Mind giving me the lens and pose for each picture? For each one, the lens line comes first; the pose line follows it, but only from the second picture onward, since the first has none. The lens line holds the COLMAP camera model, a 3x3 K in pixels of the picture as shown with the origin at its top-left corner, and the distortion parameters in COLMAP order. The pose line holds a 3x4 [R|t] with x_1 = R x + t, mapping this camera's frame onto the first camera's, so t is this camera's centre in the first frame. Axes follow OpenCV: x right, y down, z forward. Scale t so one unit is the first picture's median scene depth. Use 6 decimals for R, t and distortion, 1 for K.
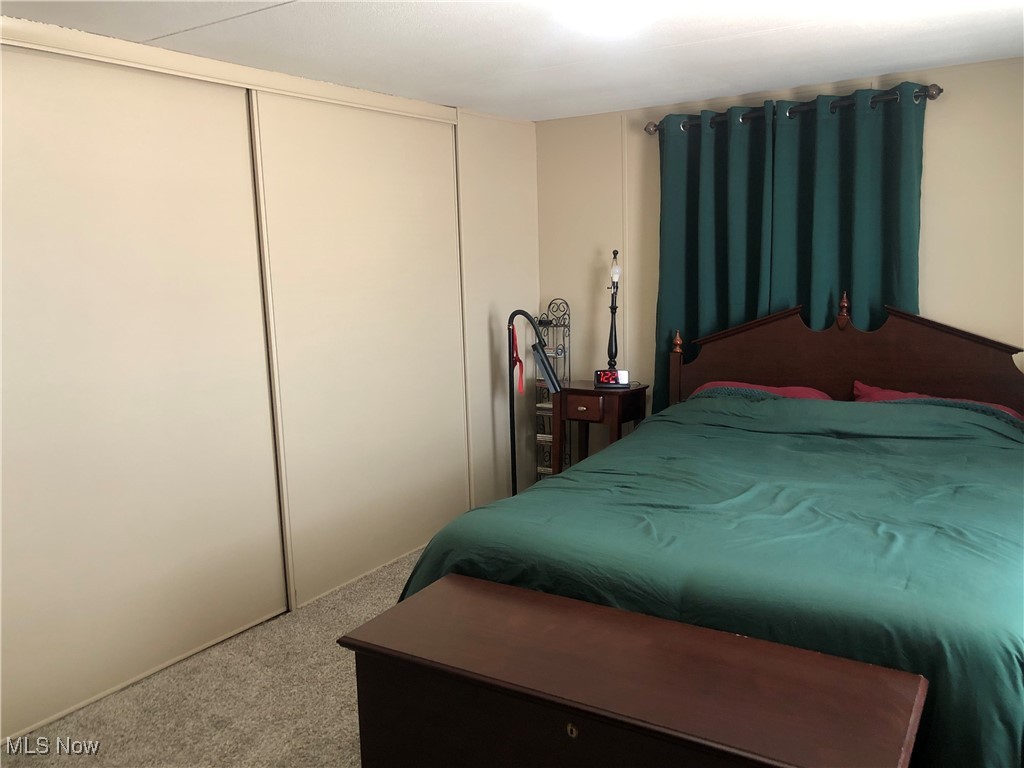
lens RADIAL K [[843.3, 0, 507.3], [0, 843.3, 388.7], [0, 0, 1]] dist [0.004267, -0.000208]
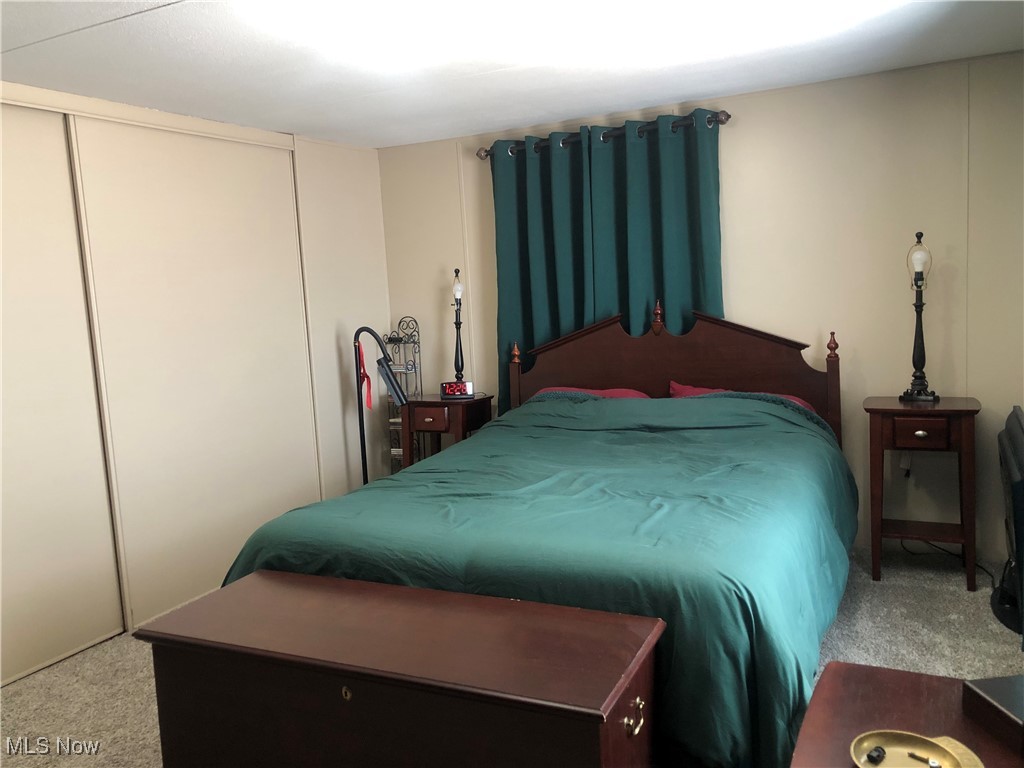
lens RADIAL K [[844.3, 0, 509.8], [0, 844.3, 380.6], [0, 0, 1]] dist [0.042942, -0.056486]
pose [[0.992951, -0.036871, 0.112646, 0.087286], [0.042258, 0.998056, -0.045811, 0.032676], [-0.110738, 0.050249, 0.992579, -0.057679]]
